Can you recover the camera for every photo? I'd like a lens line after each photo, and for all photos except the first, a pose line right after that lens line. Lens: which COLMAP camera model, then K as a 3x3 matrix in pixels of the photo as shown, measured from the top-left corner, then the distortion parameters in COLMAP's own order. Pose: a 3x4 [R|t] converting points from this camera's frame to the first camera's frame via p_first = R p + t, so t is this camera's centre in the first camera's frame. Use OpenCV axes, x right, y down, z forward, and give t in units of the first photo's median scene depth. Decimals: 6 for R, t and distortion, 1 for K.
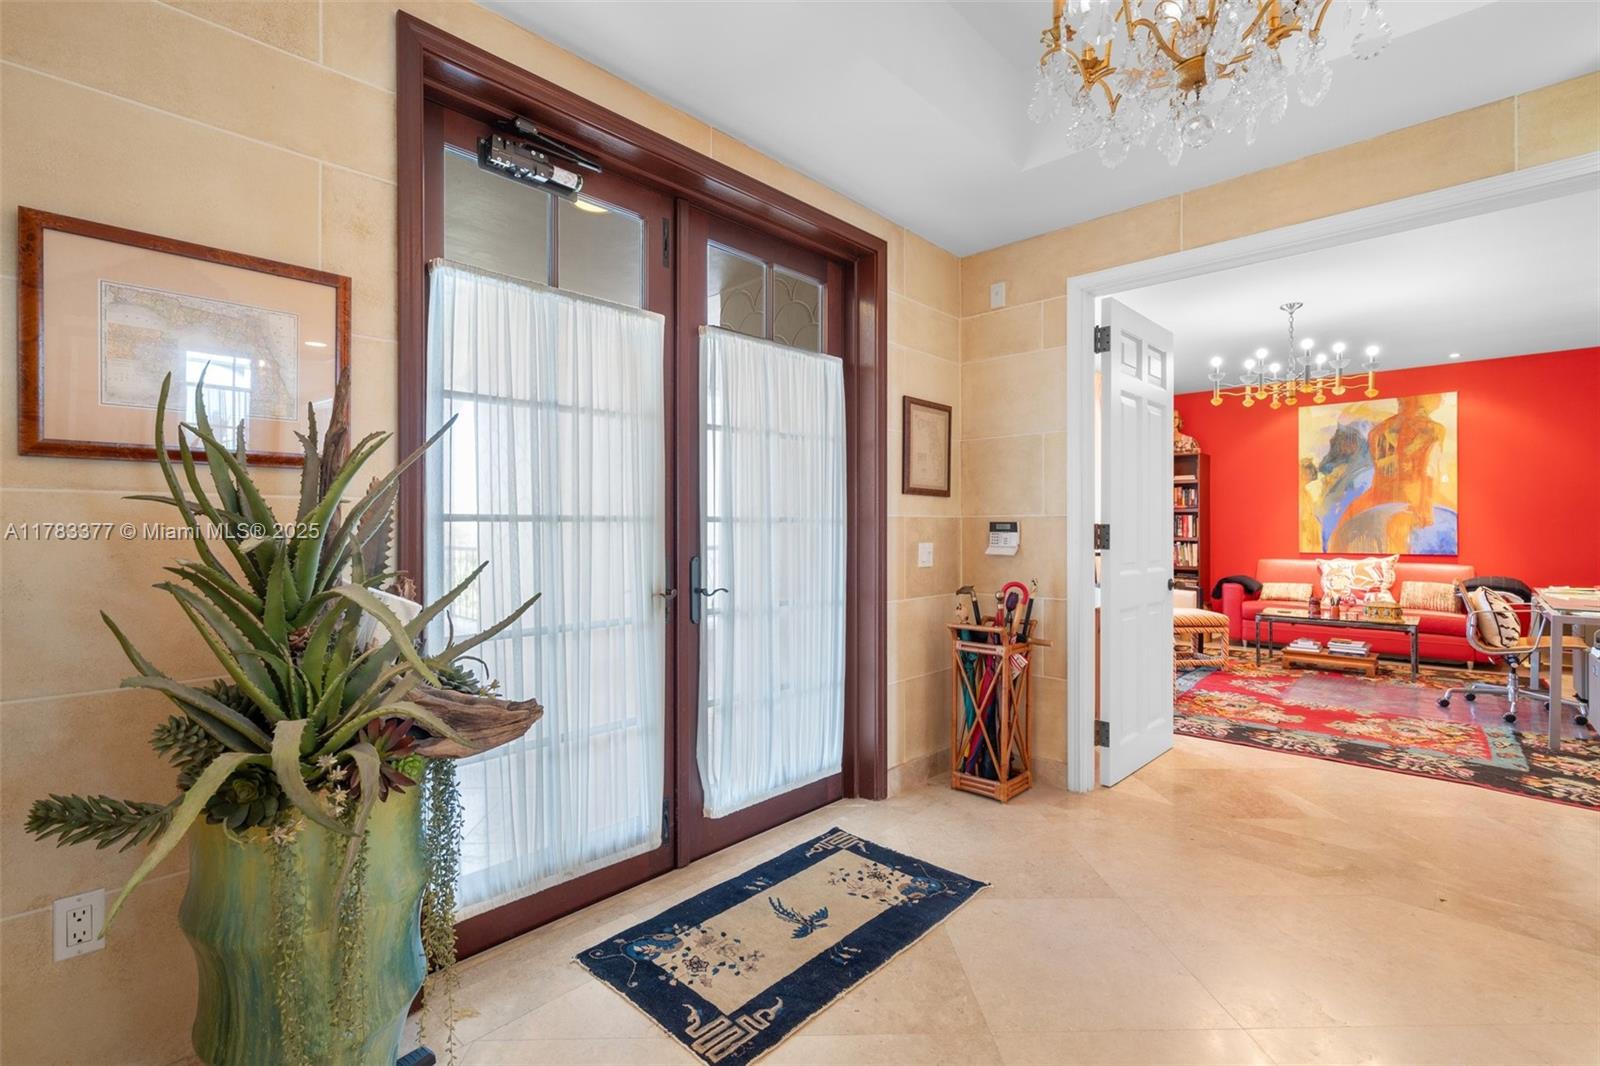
lens RADIAL K [[738.7, 0, 781.8], [0, 738.7, 524.8], [0, 0, 1]] dist [-0.000750, 0.000596]
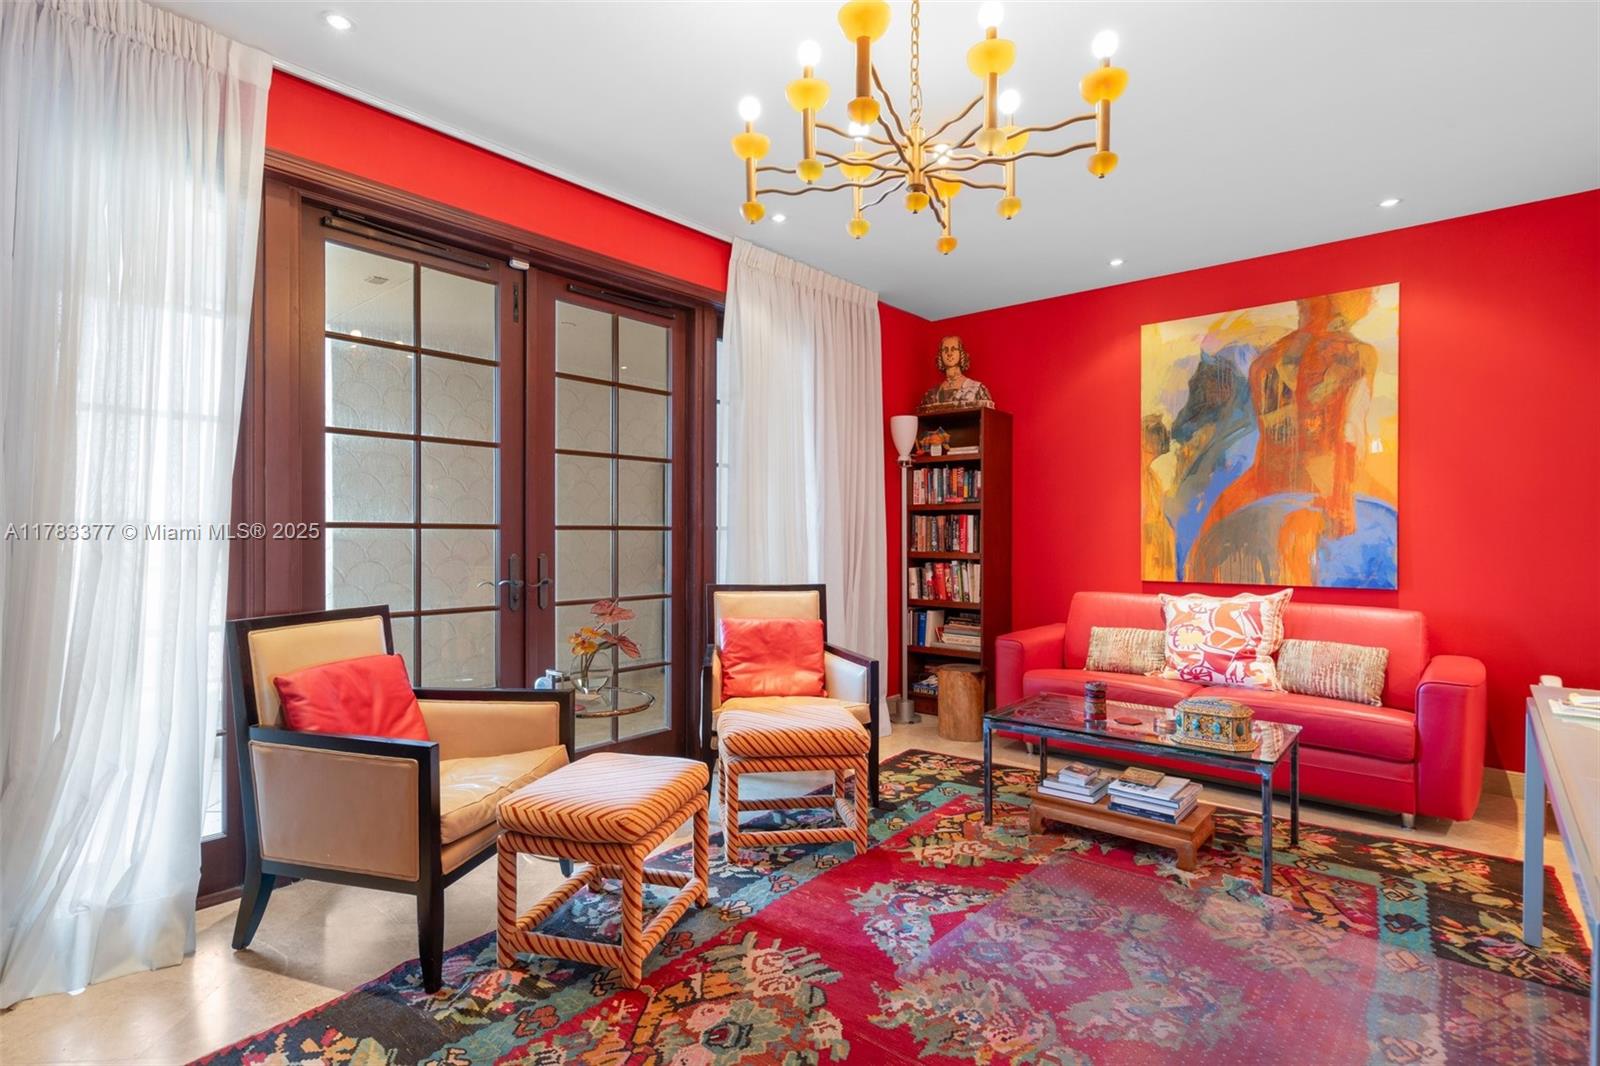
lens RADIAL K [[794.7, 0, 800.0], [0, 794.7, 533.0], [0, 0, 1]] dist [0.004478, 0.000922]
pose [[0.999037, 0.003265, 0.043743, 0.440523], [-0.003386, 0.999991, 0.002691, 0.000010], [-0.043734, -0.002836, 0.999039, 0.426879]]
